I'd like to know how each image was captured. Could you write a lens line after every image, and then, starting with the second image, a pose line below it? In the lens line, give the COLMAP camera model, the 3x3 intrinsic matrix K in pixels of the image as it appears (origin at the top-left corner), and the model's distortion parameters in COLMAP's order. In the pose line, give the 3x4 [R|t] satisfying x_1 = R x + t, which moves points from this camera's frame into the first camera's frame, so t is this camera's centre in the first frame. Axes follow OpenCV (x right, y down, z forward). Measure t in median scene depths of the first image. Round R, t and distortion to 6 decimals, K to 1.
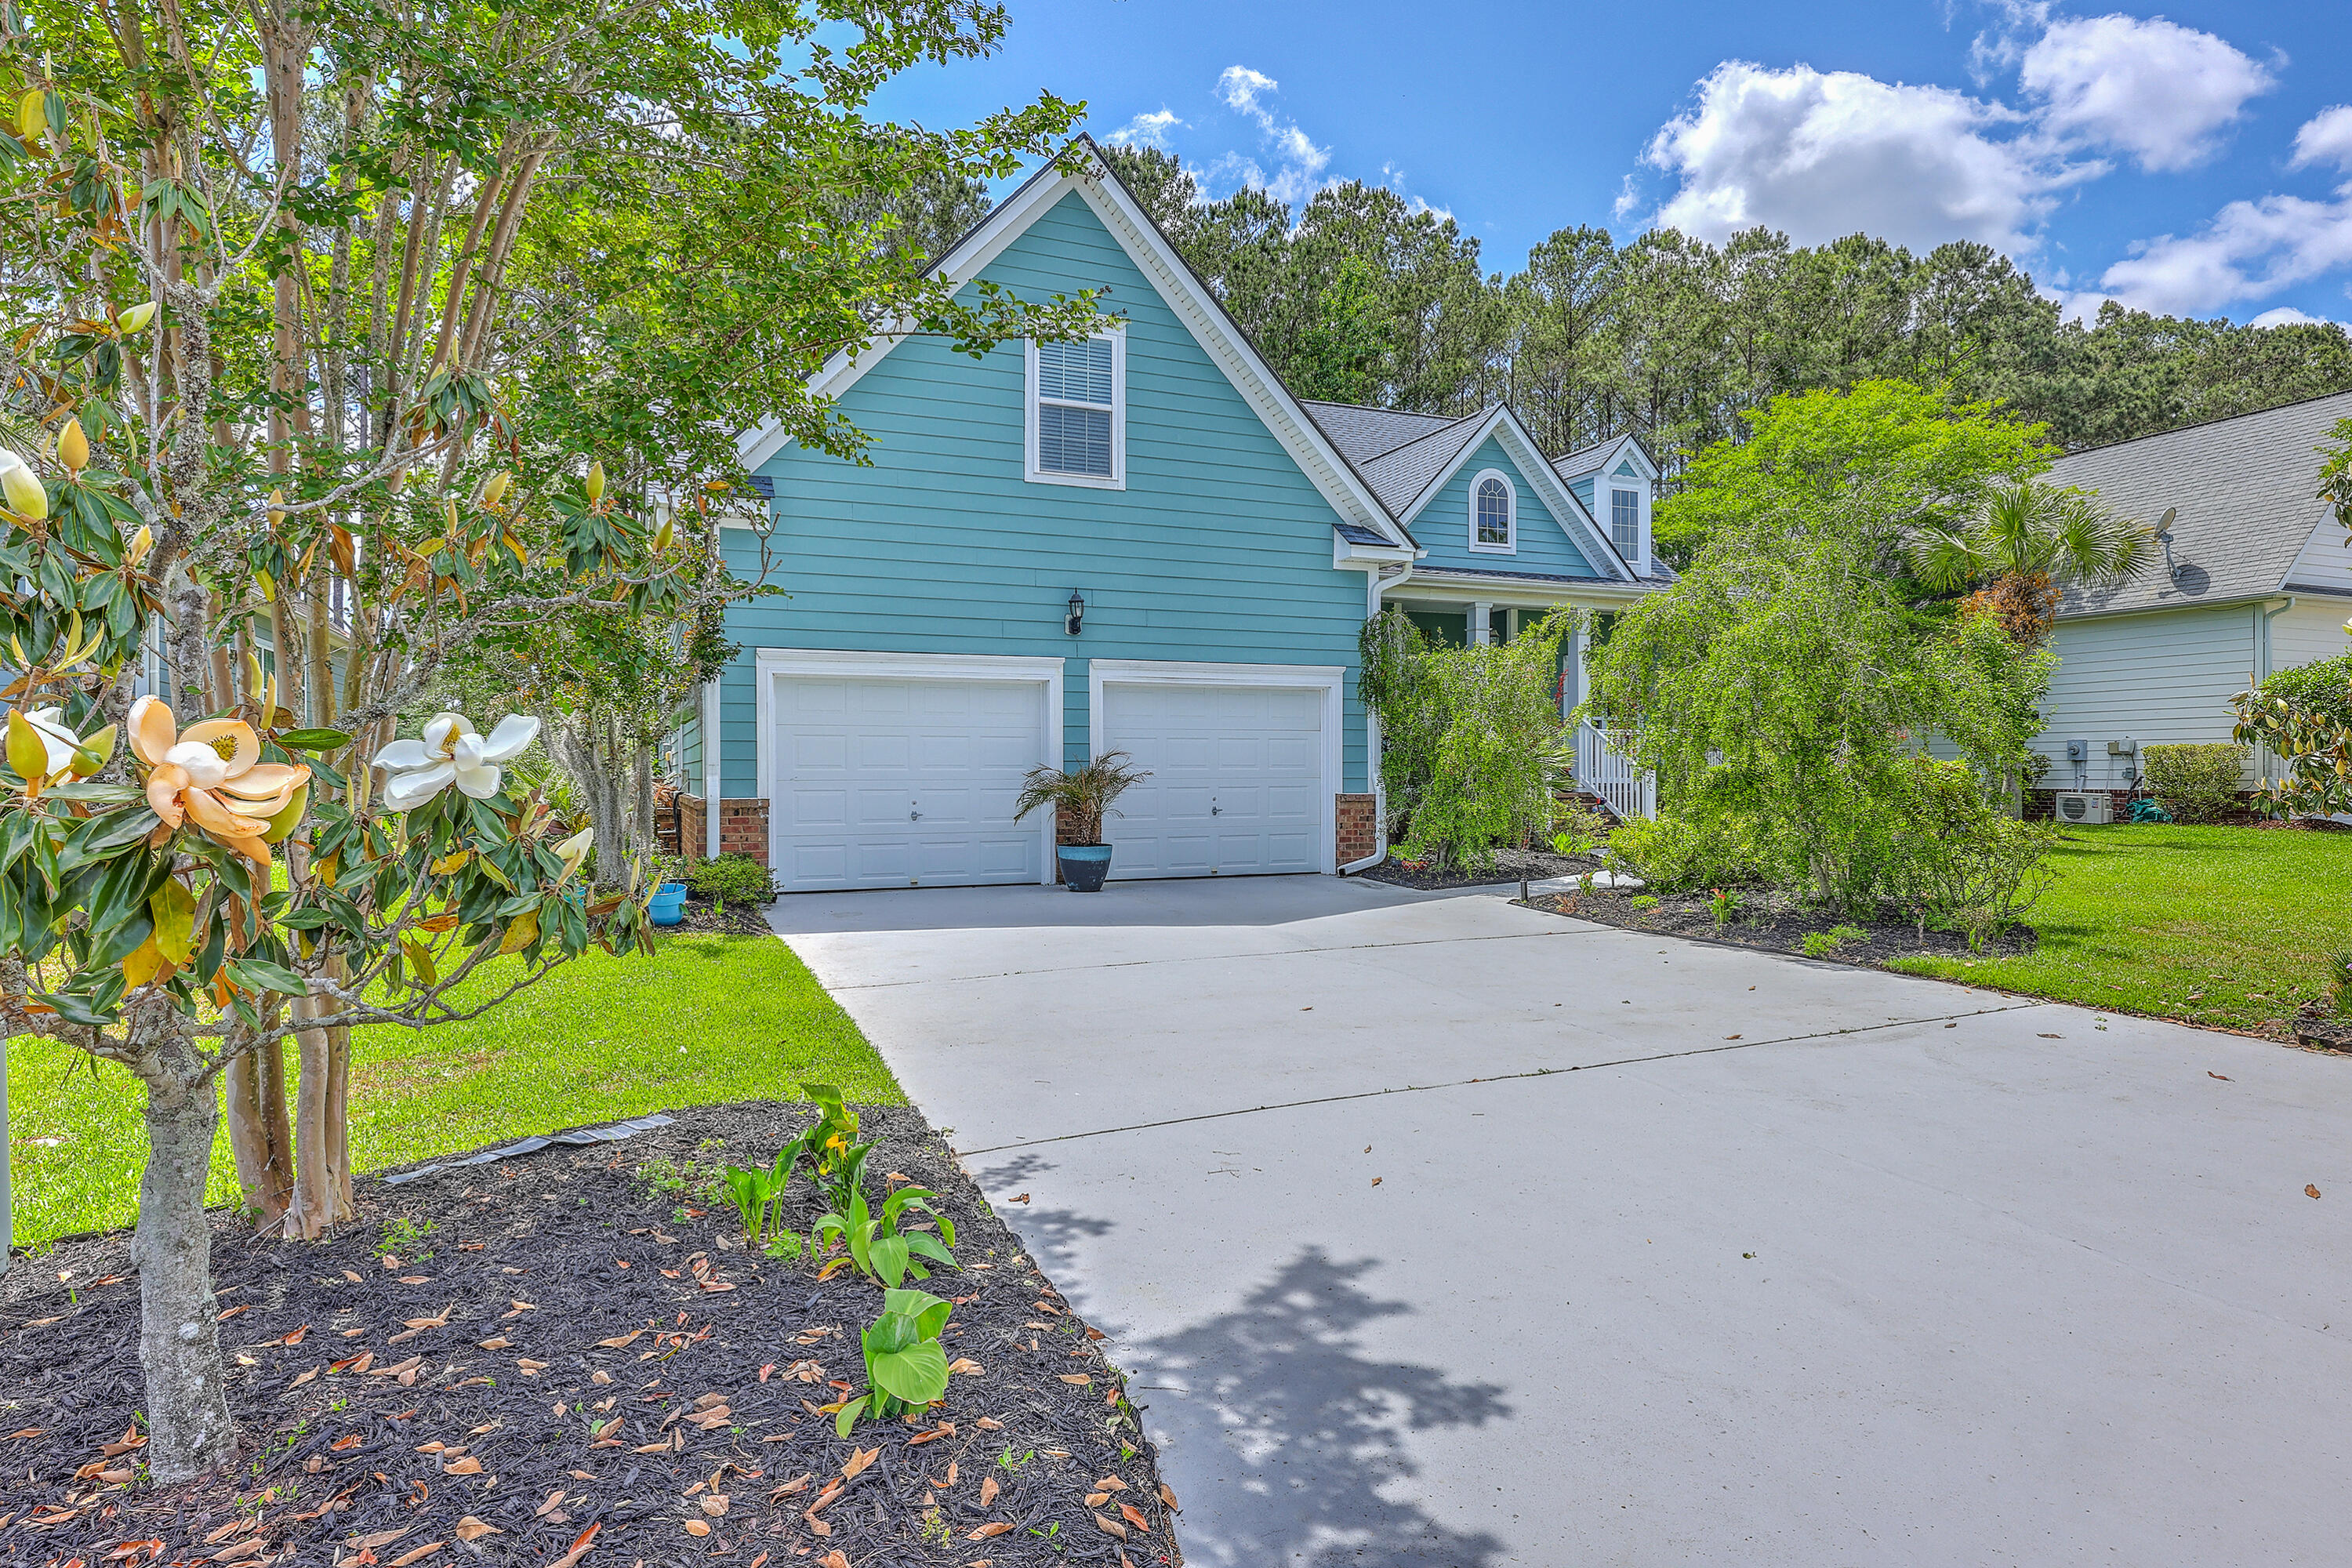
lens RADIAL K [[1277.9, 0, 1168.3], [0, 1277.9, 779.2], [0, 0, 1]] dist [0.001444, -0.000017]
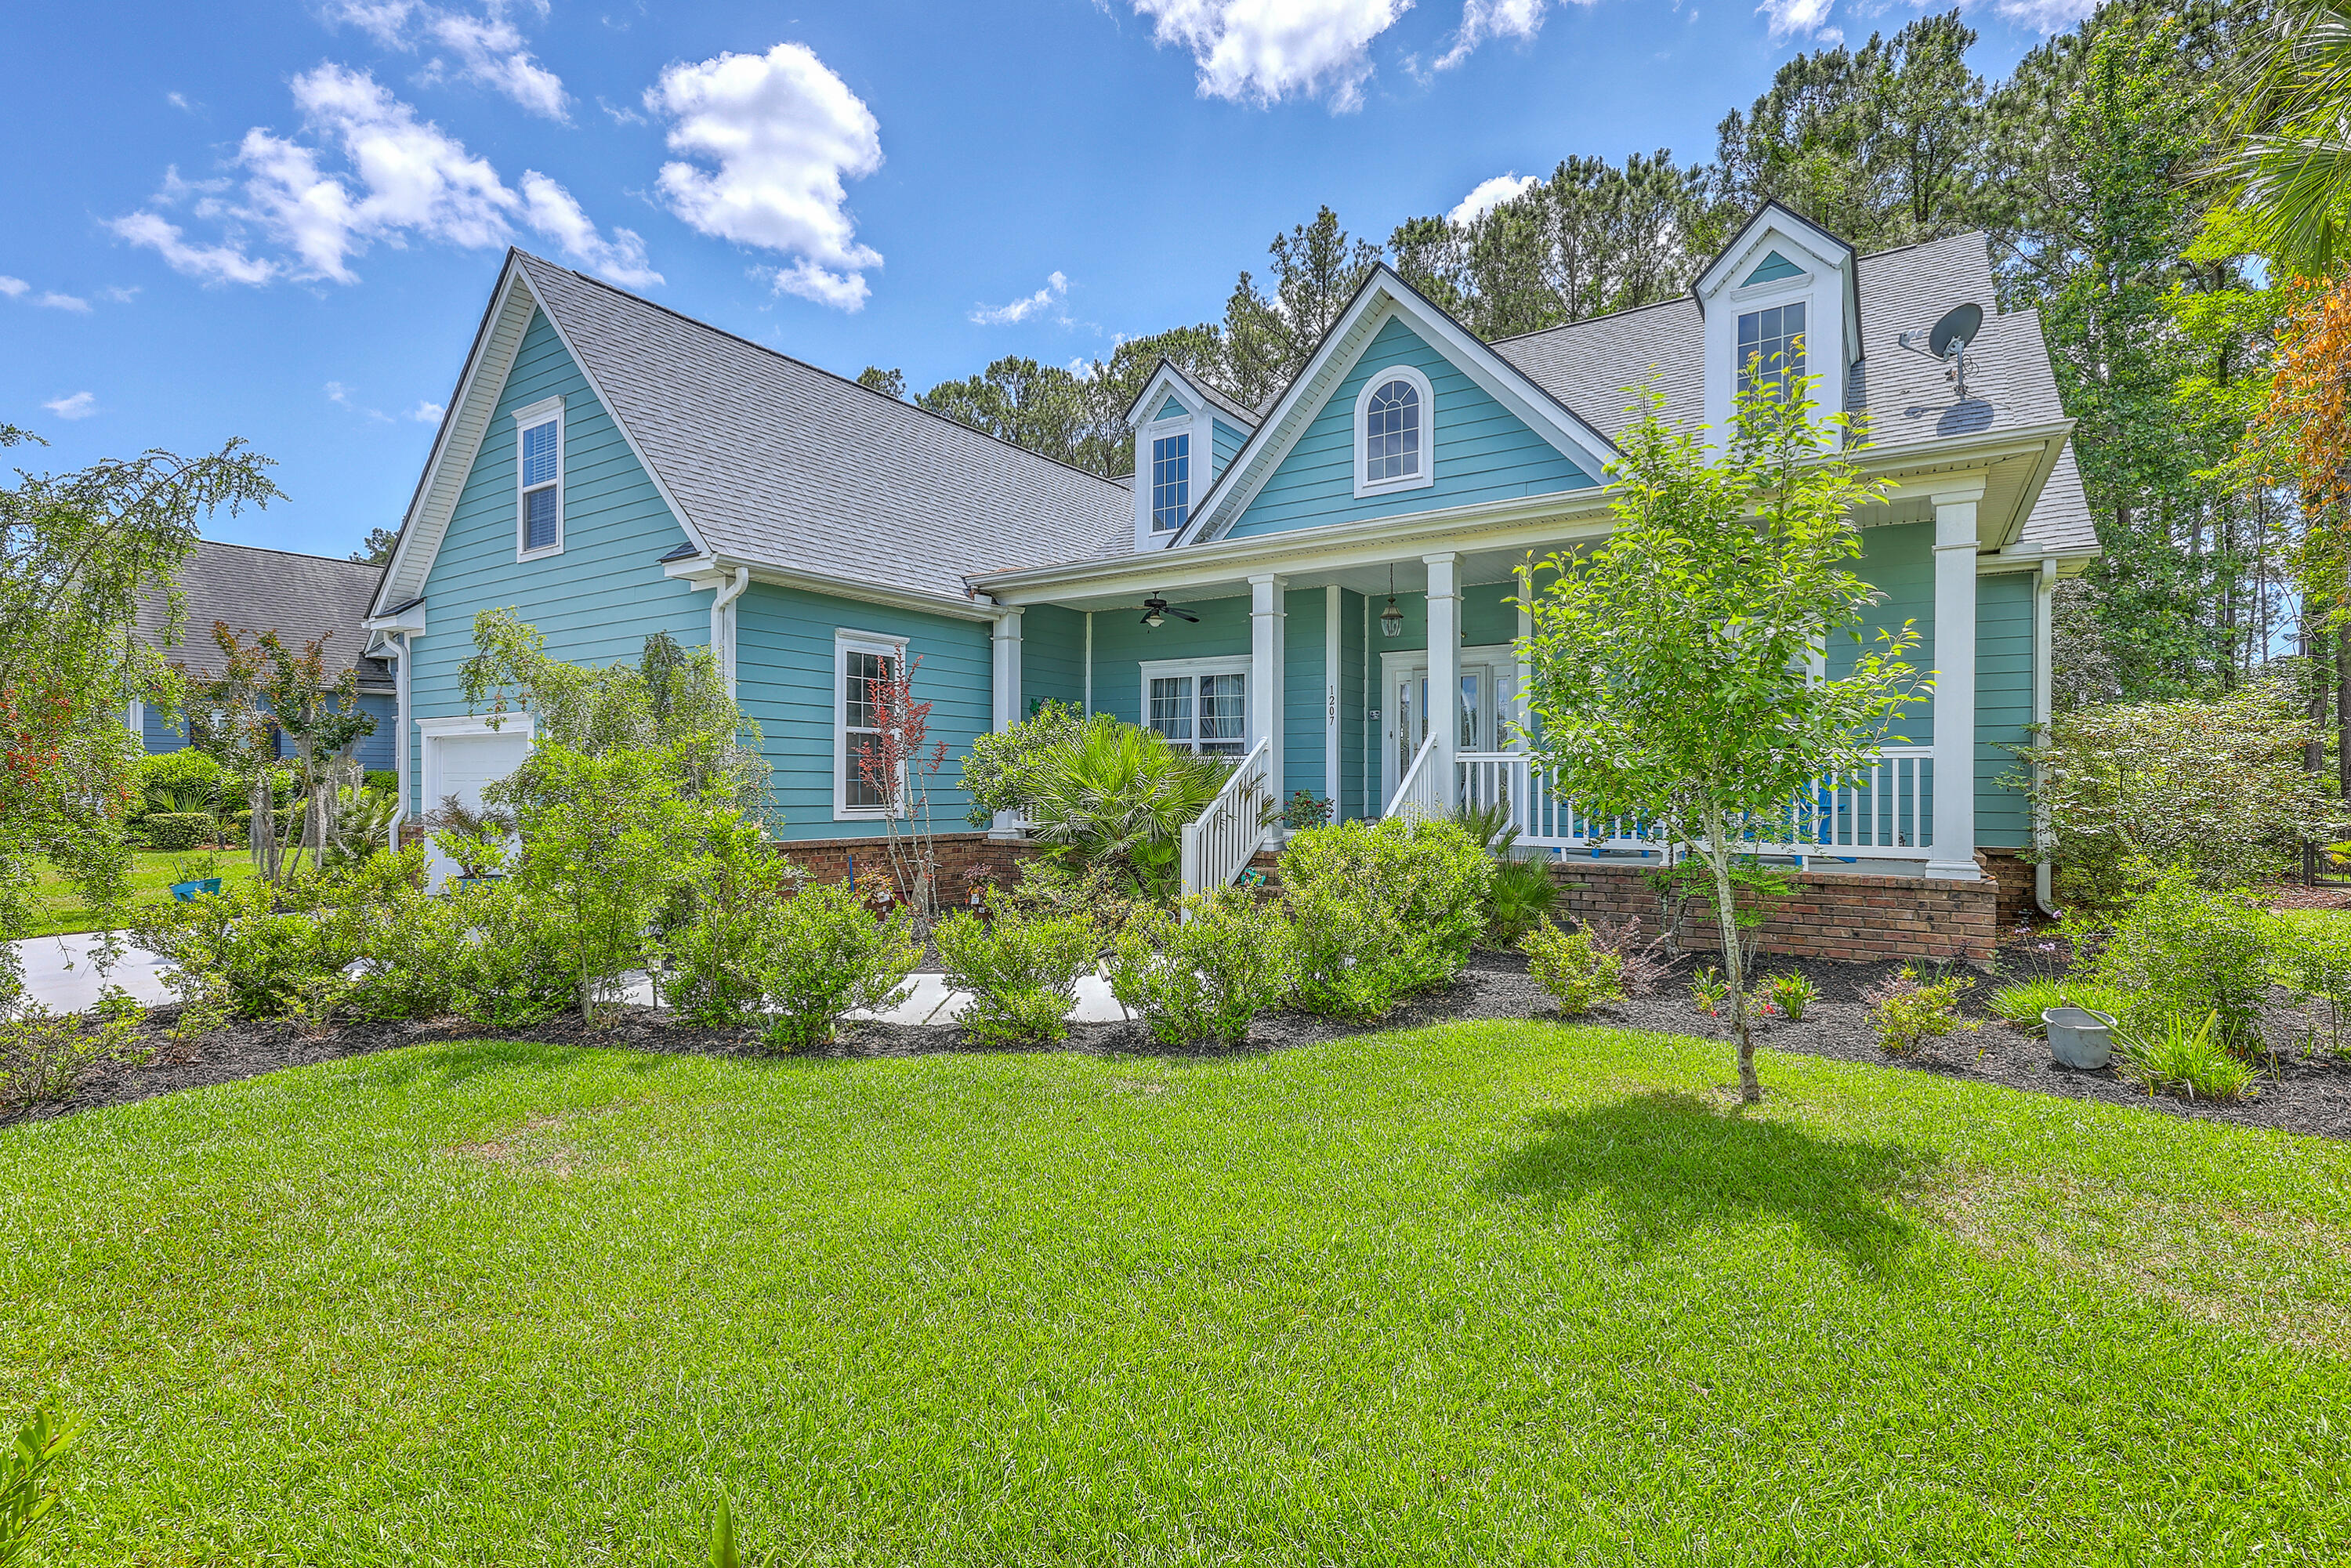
lens RADIAL K [[1067.0, 0, 1182.2], [0, 1067.0, 775.2], [0, 0, 1]] dist [-0.000543, -0.000025]
pose [[0.562425, -0.002918, -0.826843, 0.656225], [-0.012120, 0.999857, -0.011773, -0.021285], [0.826760, 0.016643, 0.562309, 0.601780]]
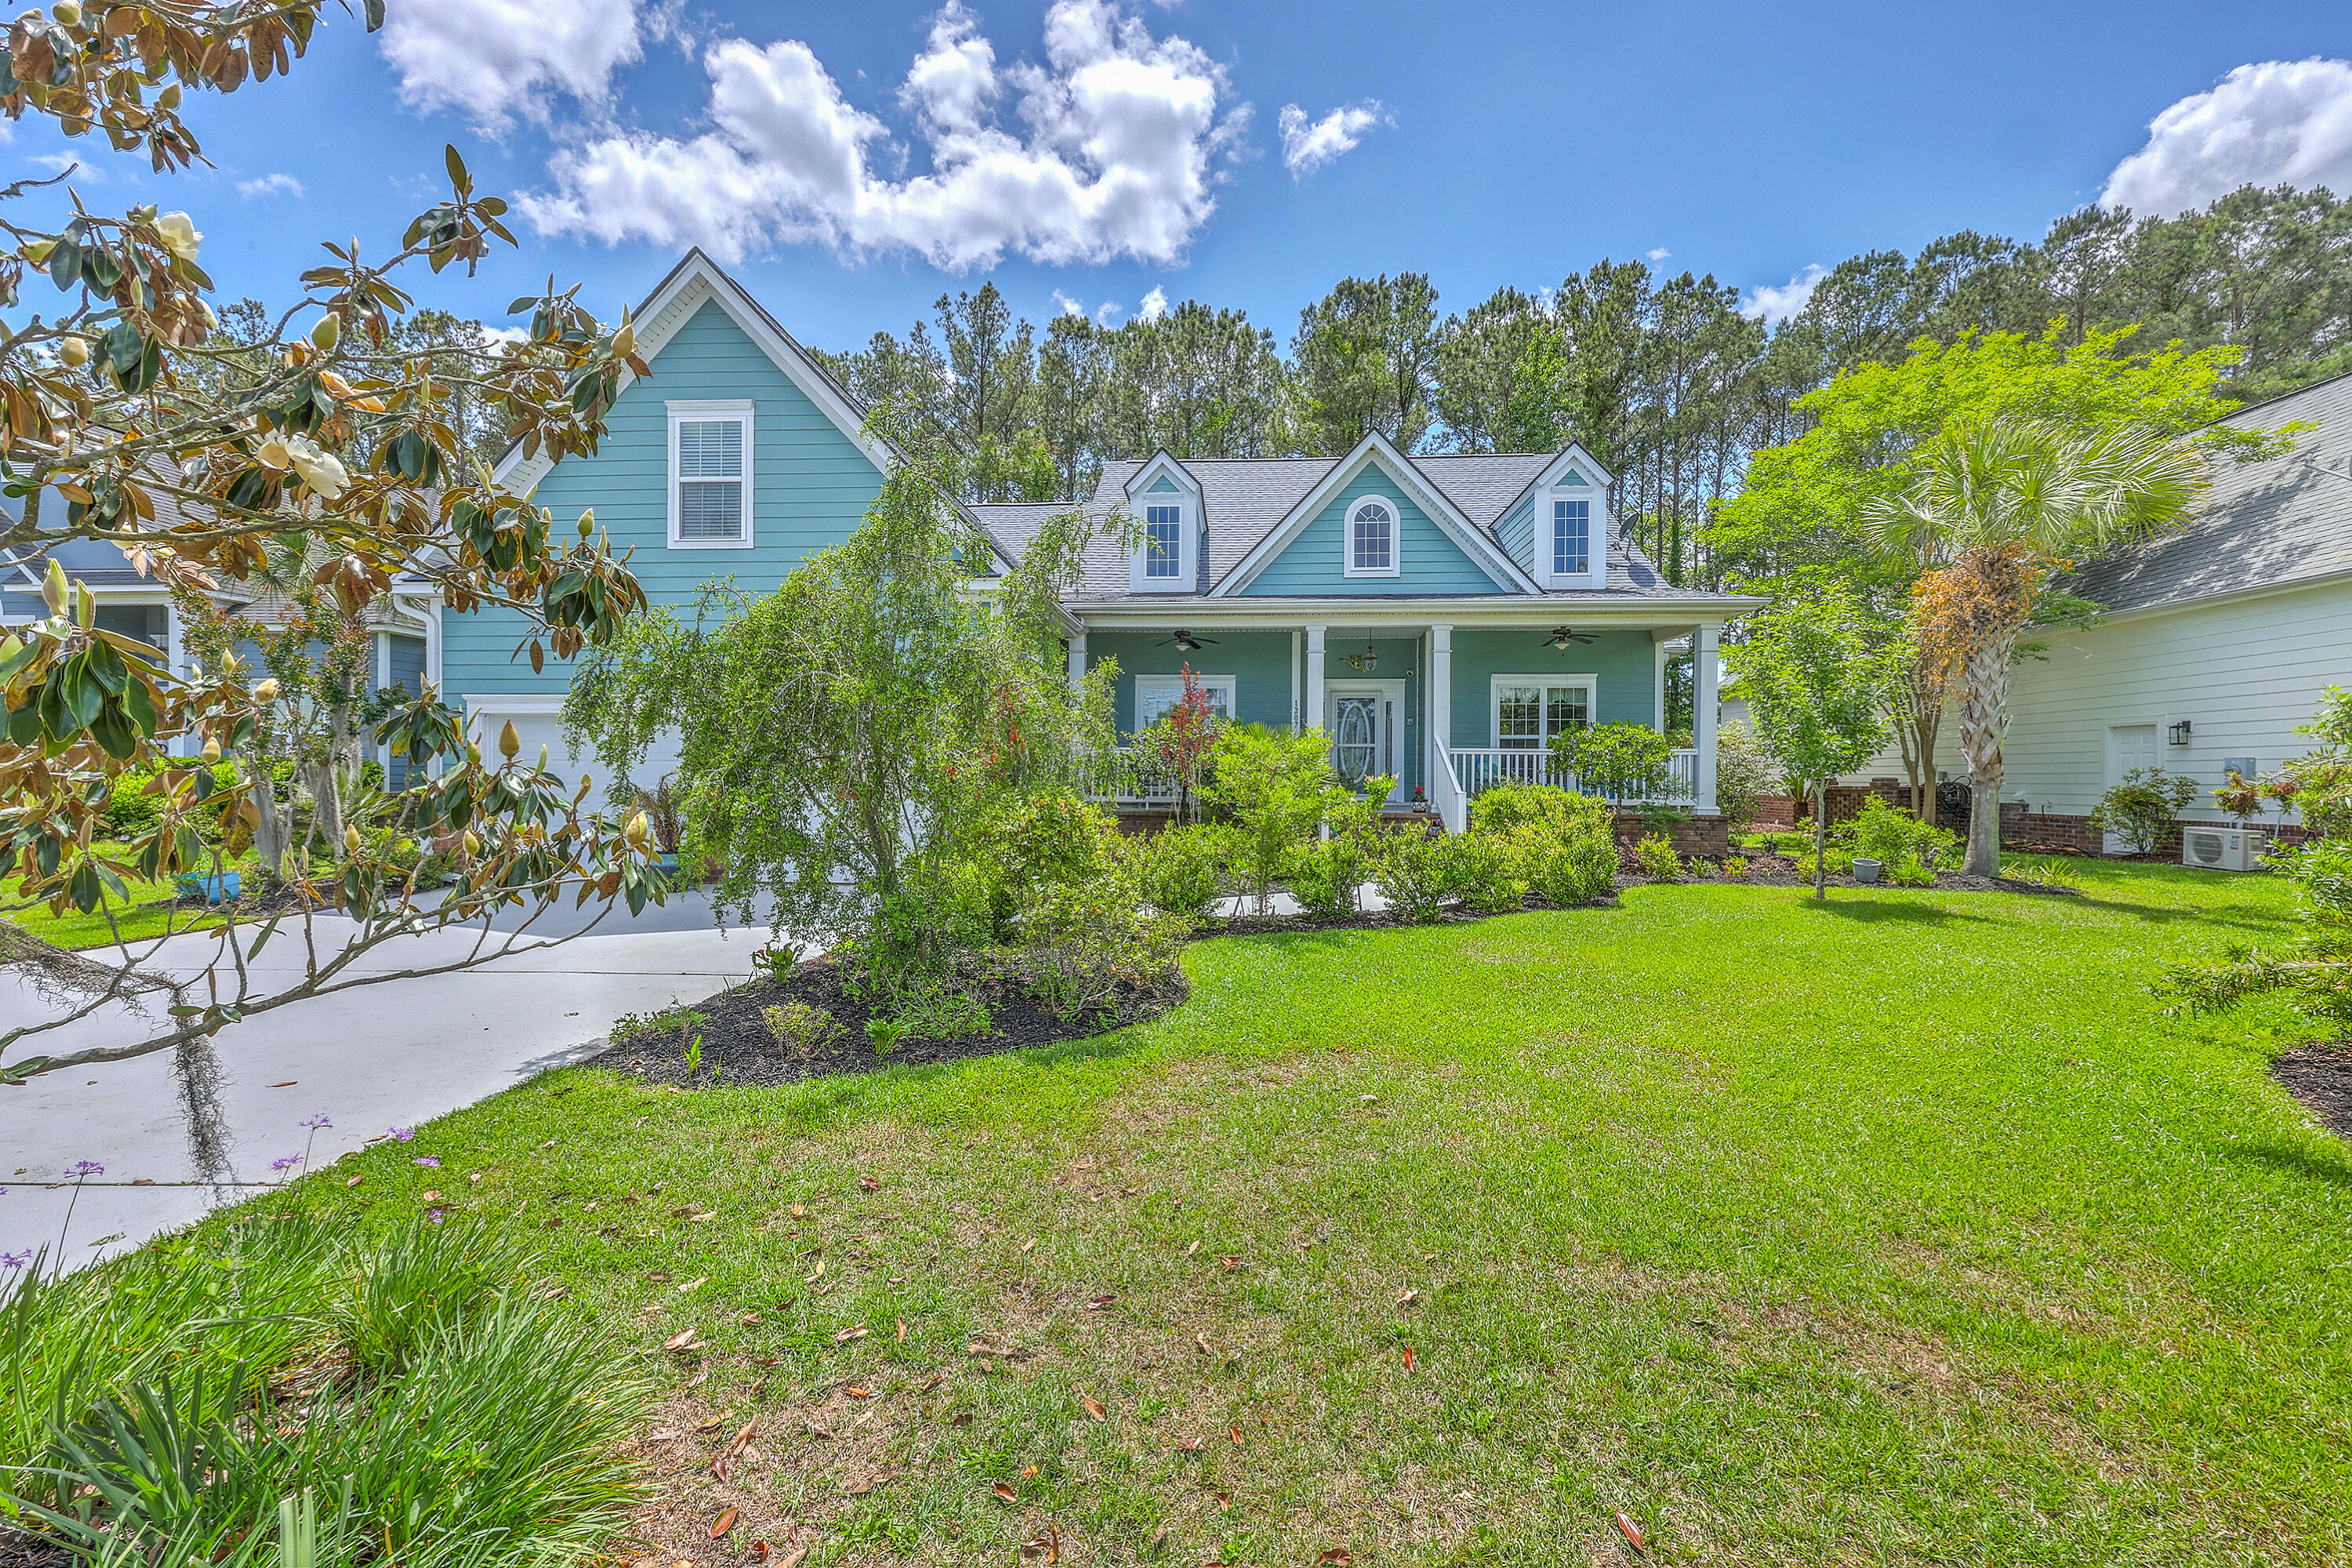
lens RADIAL K [[940.5, 0, 1178.8], [0, 940.5, 779.2], [0, 0, 1]] dist [-0.001843, -0.000273]
pose [[0.899360, 0.006564, -0.437160, 0.446923], [-0.010352, 0.999927, -0.006284, -0.009357], [0.437087, 0.010177, 0.899362, 0.260962]]
